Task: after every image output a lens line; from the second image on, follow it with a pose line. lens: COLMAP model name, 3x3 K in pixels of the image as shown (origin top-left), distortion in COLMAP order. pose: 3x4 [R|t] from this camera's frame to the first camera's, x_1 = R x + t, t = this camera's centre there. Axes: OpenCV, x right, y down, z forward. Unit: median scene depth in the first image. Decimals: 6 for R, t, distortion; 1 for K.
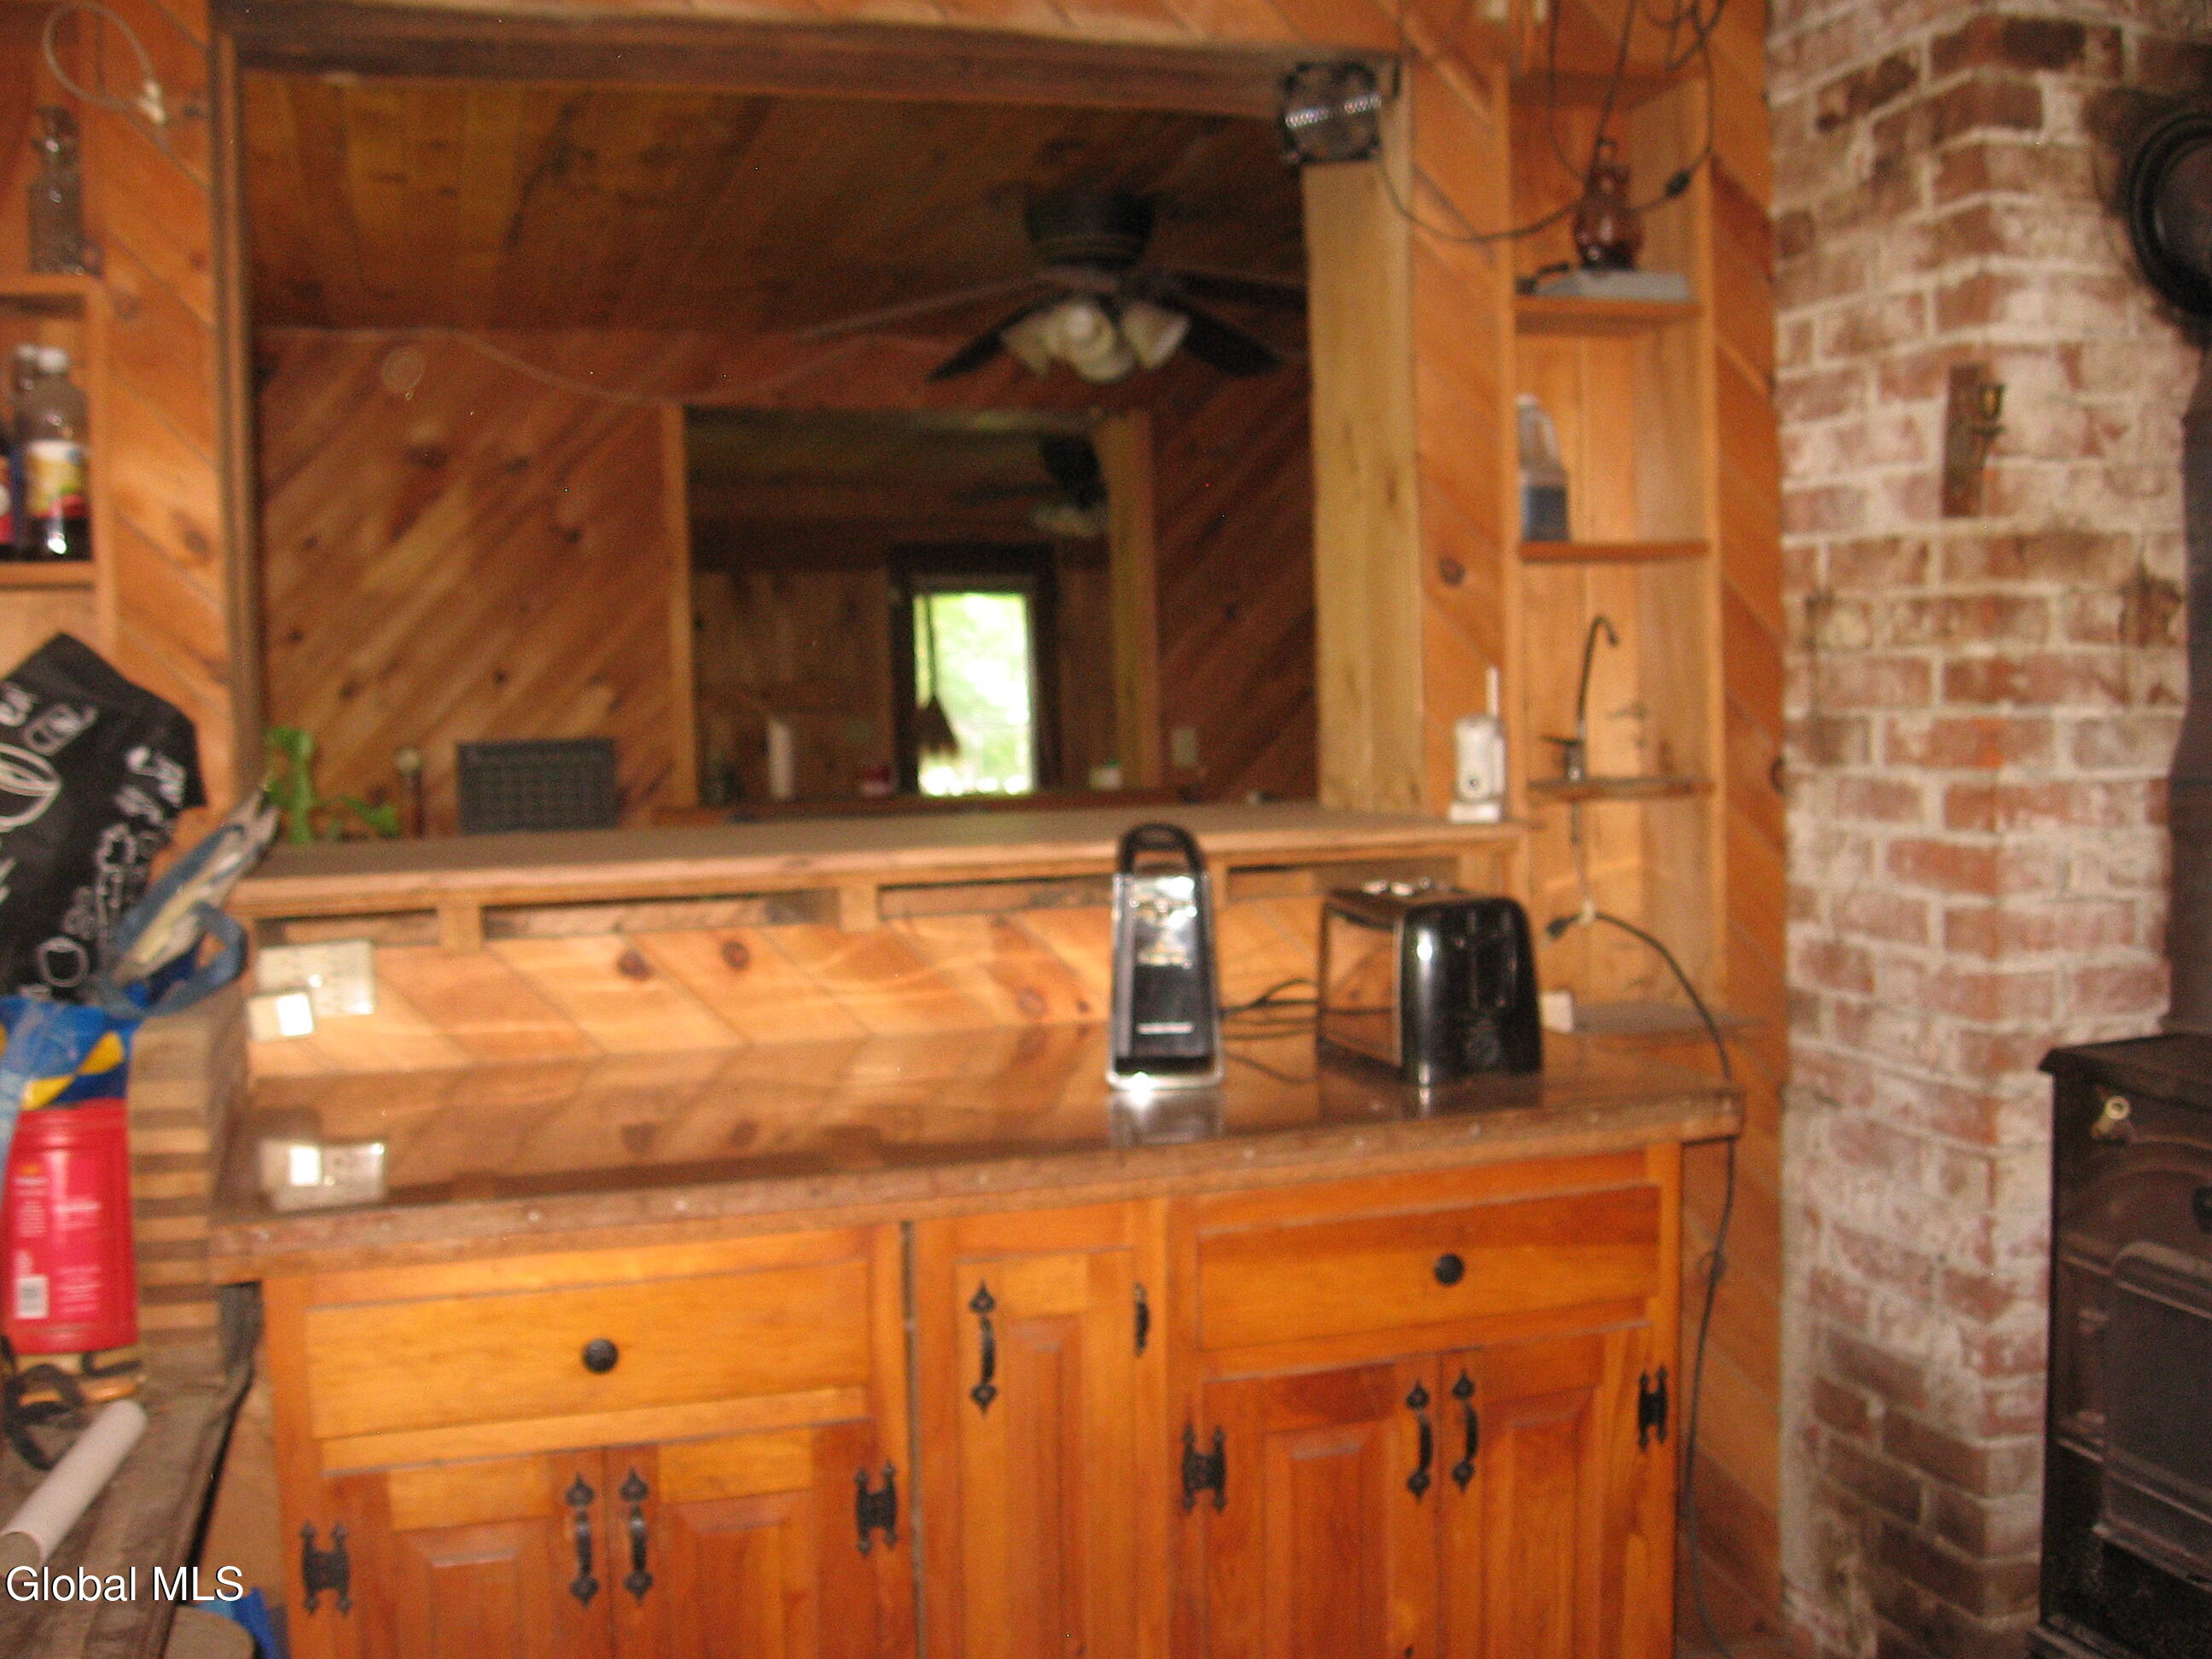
lens RADIAL K [[2316.2, 0, 1105.0], [0, 2316.2, 824.9], [0, 0, 1]] dist [-0.102327, 0.000000]
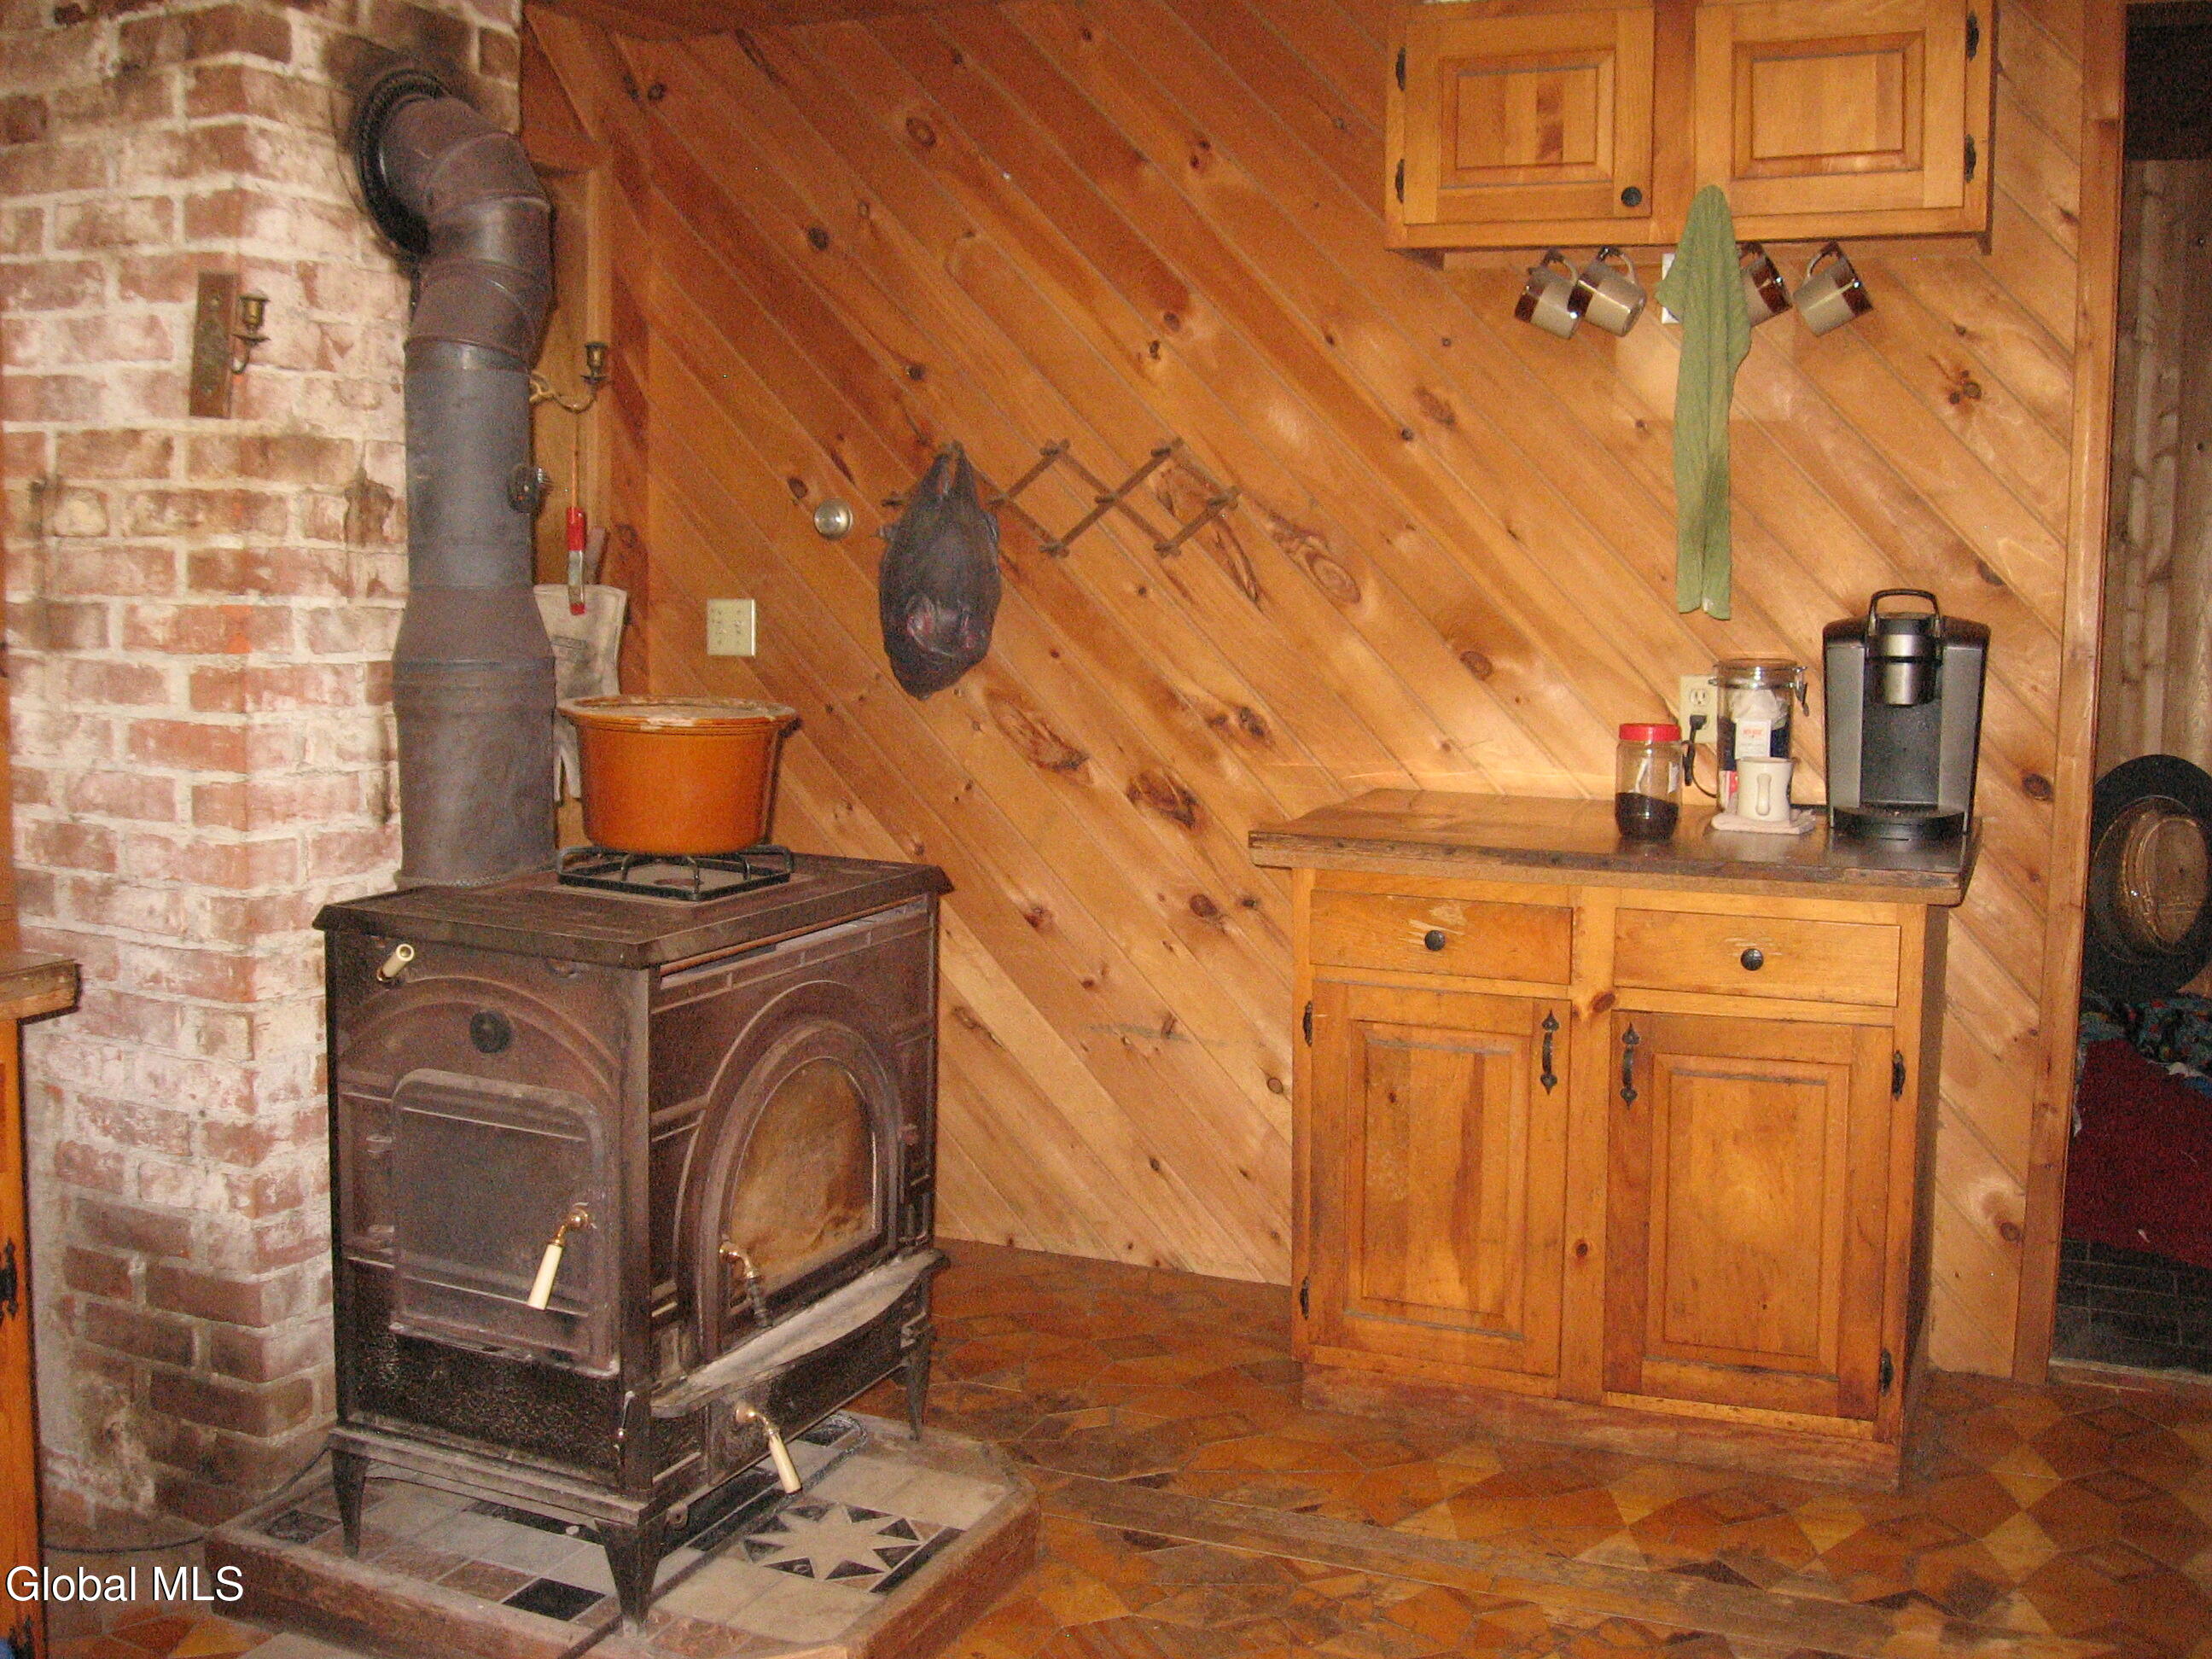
lens RADIAL K [[2316.2, 0, 1108.4], [0, 2316.2, 824.6], [0, 0, 1]] dist [-0.102327, 0.000000]
pose [[0.646453, -0.045236, 0.761612, -0.166826], [0.008342, 0.998600, 0.052232, 0.003208], [-0.762908, -0.027412, 0.645925, -0.008937]]
